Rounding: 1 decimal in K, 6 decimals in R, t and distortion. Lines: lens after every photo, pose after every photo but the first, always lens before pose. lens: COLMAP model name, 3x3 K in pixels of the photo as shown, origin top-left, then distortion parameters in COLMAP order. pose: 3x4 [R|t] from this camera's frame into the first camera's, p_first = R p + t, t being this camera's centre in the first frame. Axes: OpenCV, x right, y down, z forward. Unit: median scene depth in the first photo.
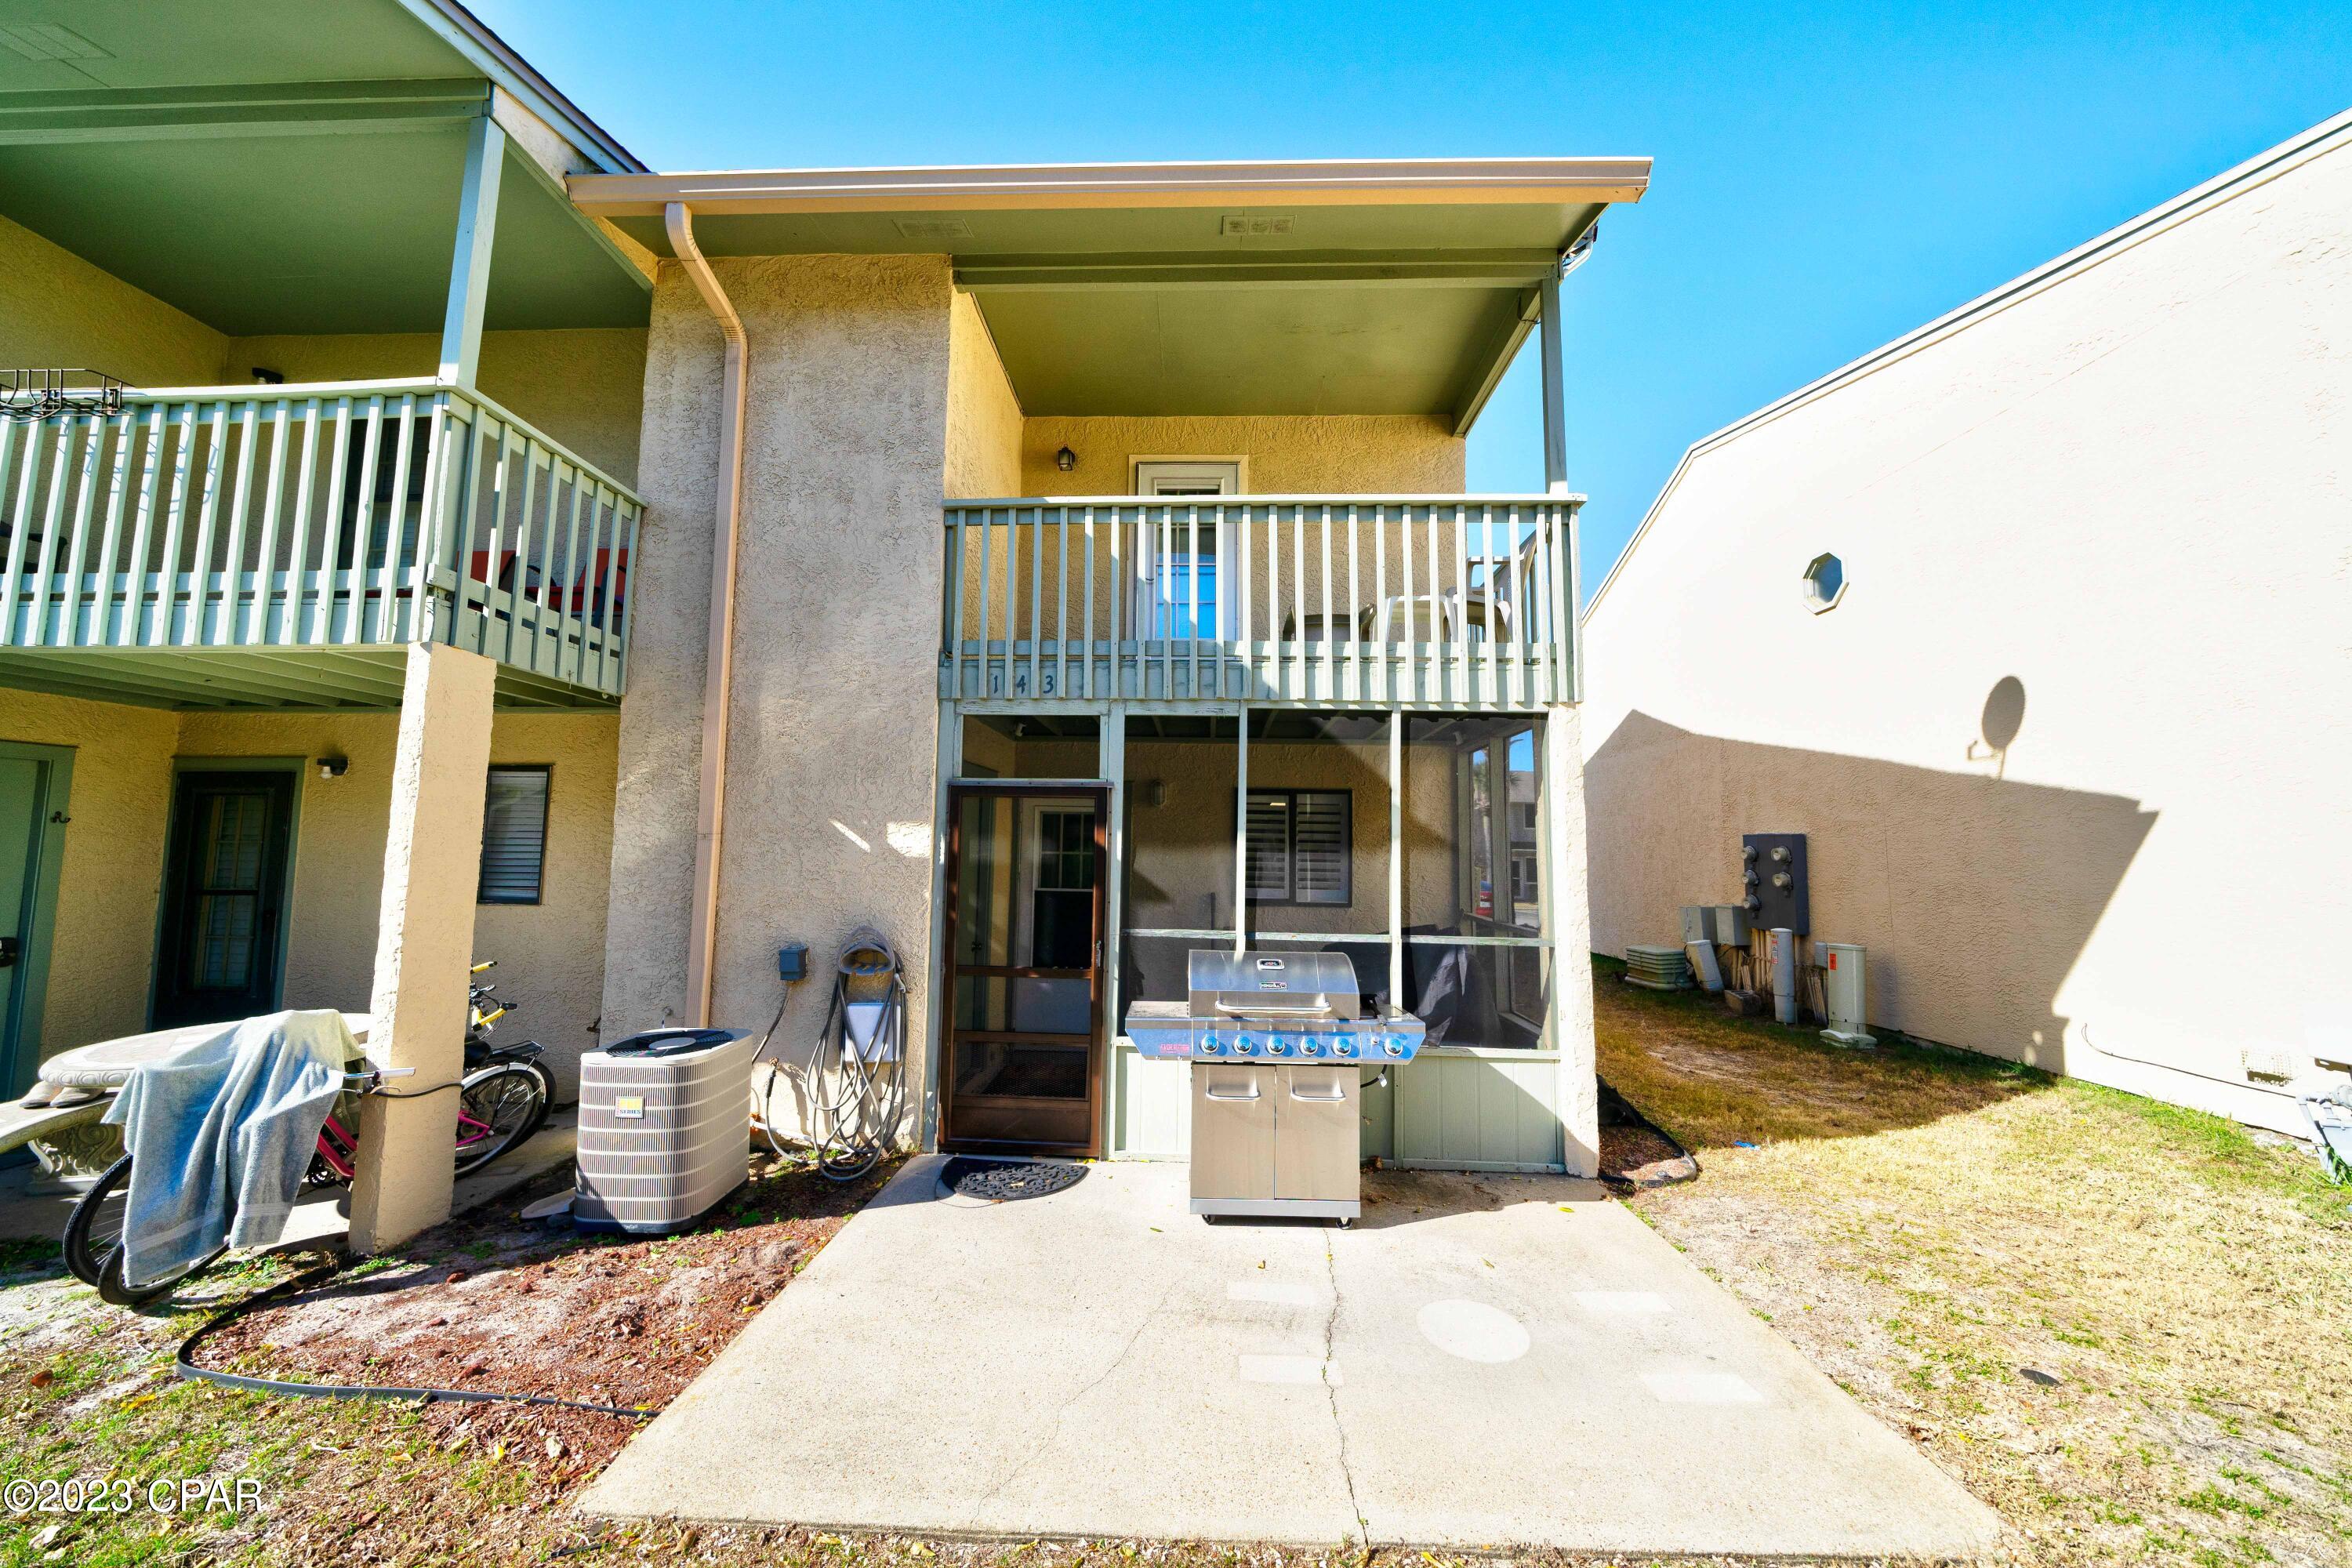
lens RADIAL K [[782.9, 0, 1176.5], [0, 782.9, 786.0], [0, 0, 1]] dist [-0.005737, -0.000258]
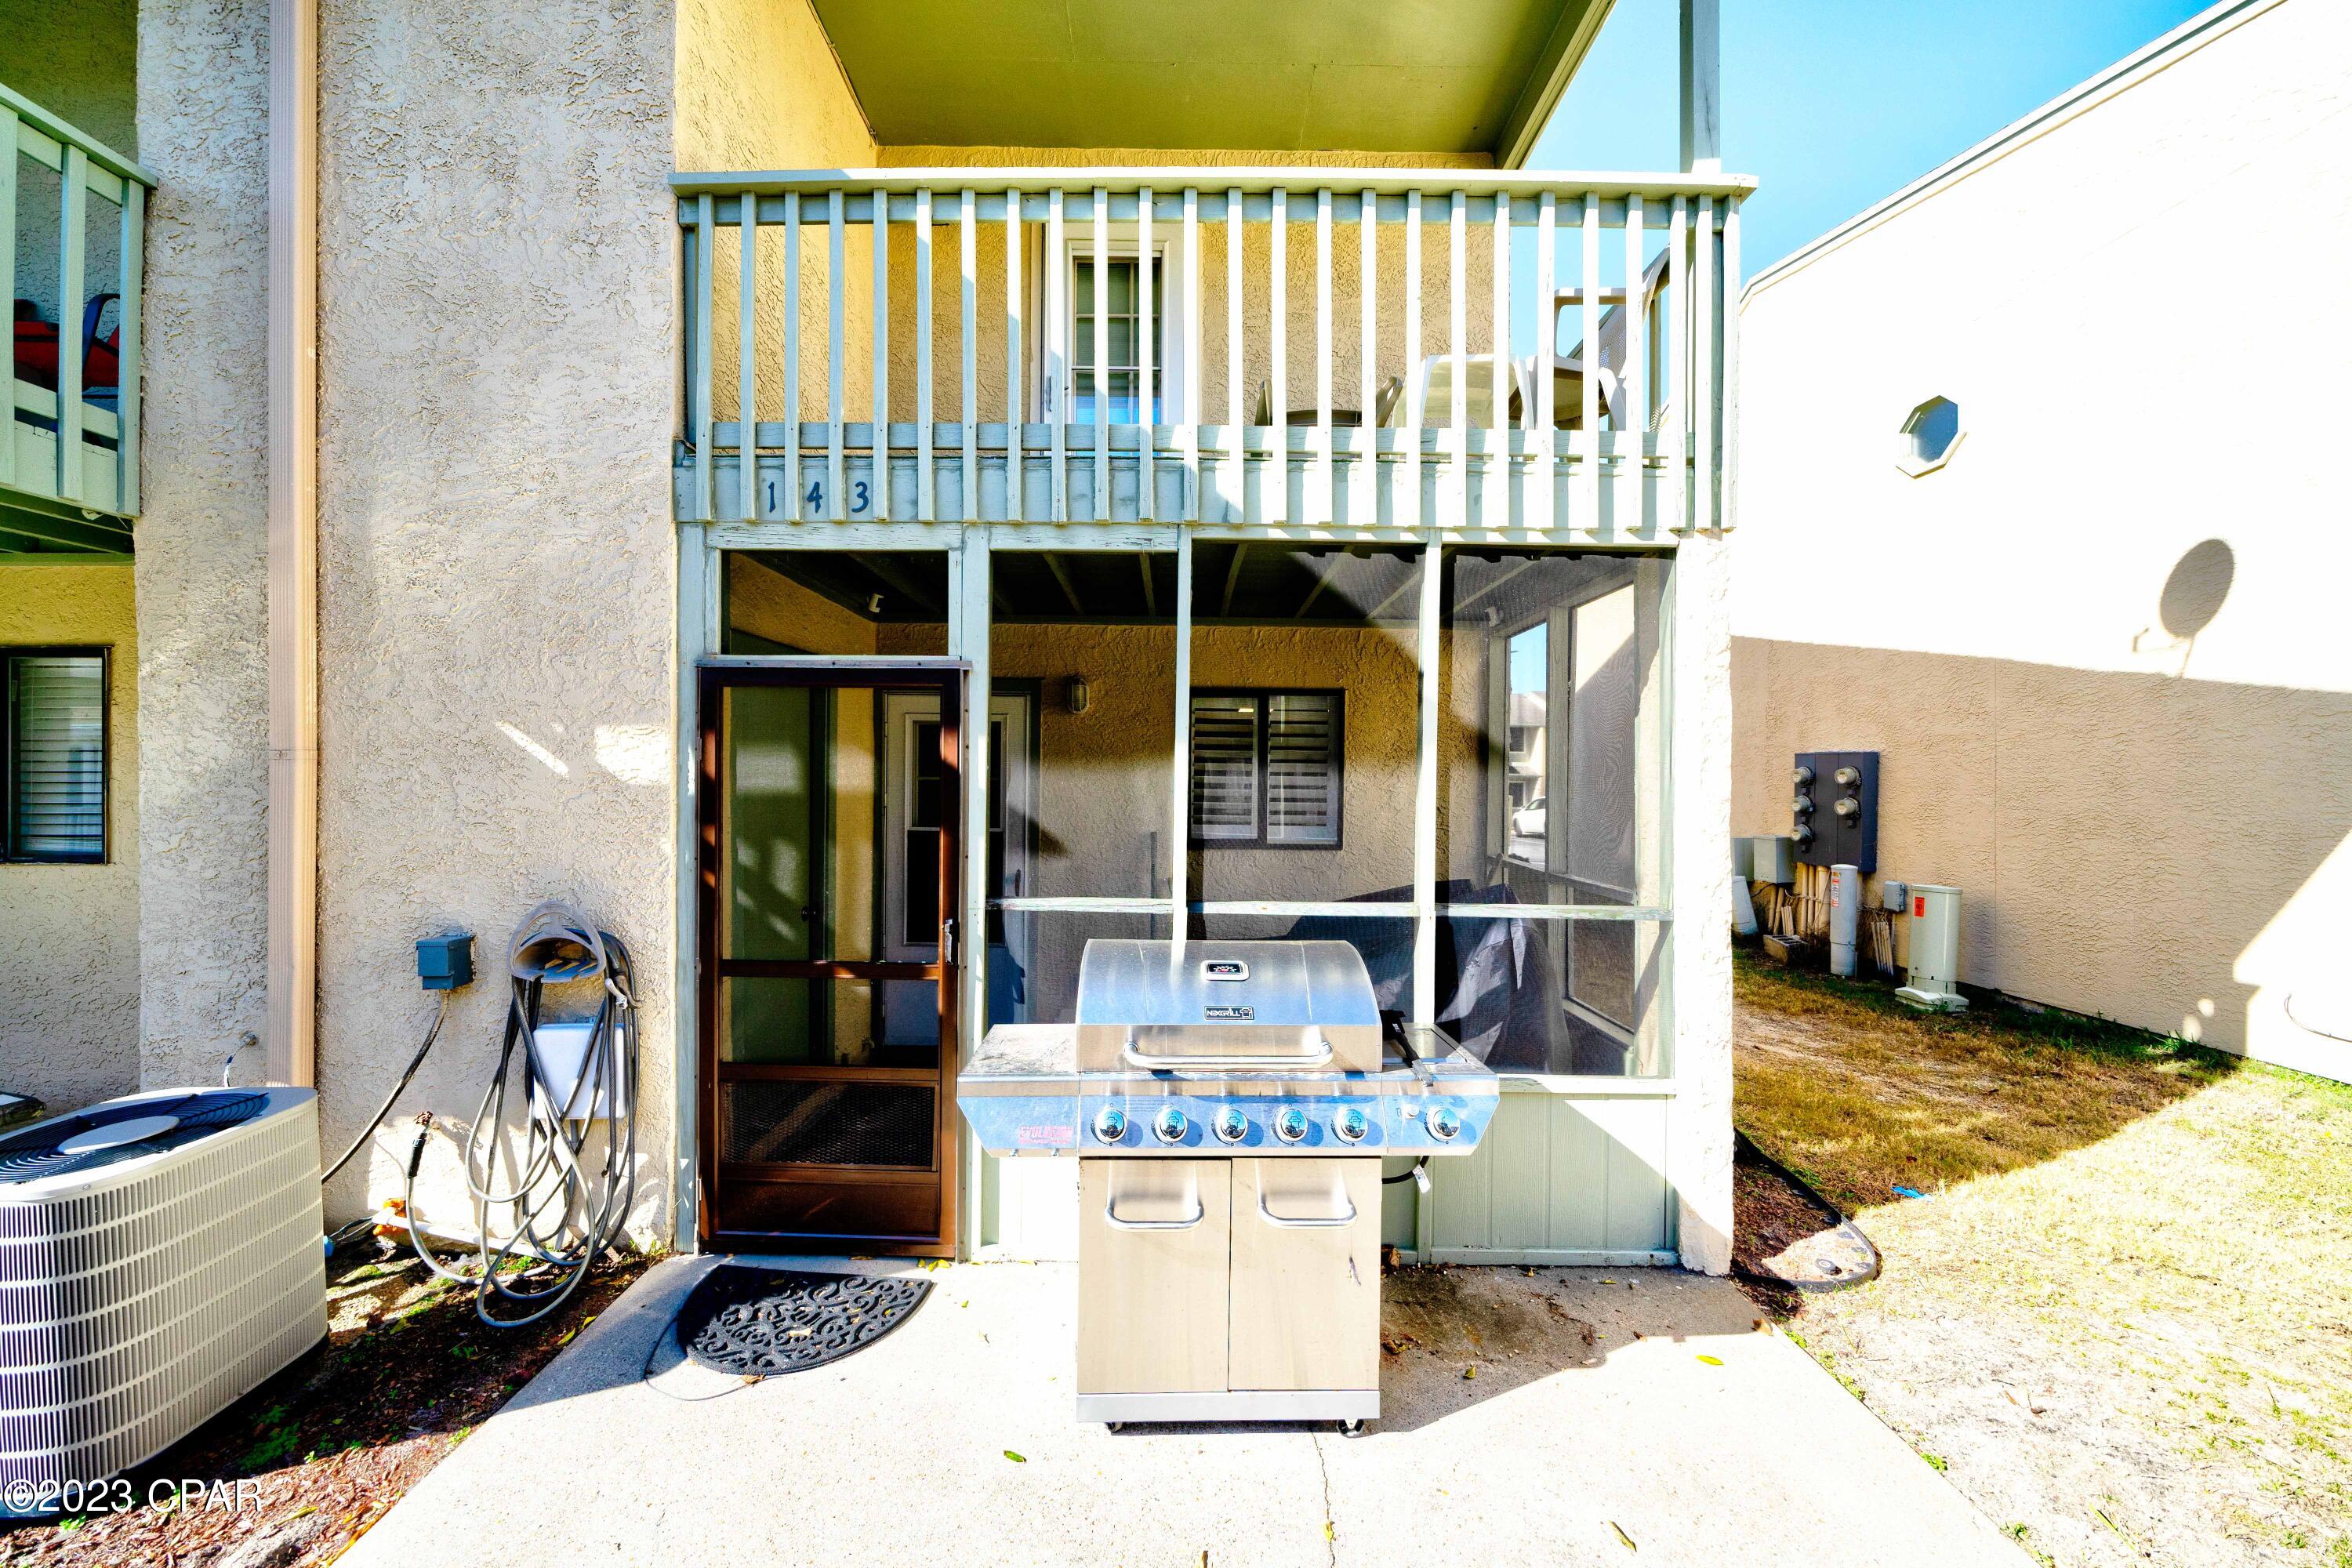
lens RADIAL K [[782.9, 0, 1176.5], [0, 782.9, 786.0], [0, 0, 1]] dist [-0.005737, -0.000258]
pose [[0.999224, -0.006214, 0.038884, 0.053978], [0.002564, 0.995643, 0.093211, 0.034932], [-0.039293, -0.093039, 0.994887, 0.377321]]
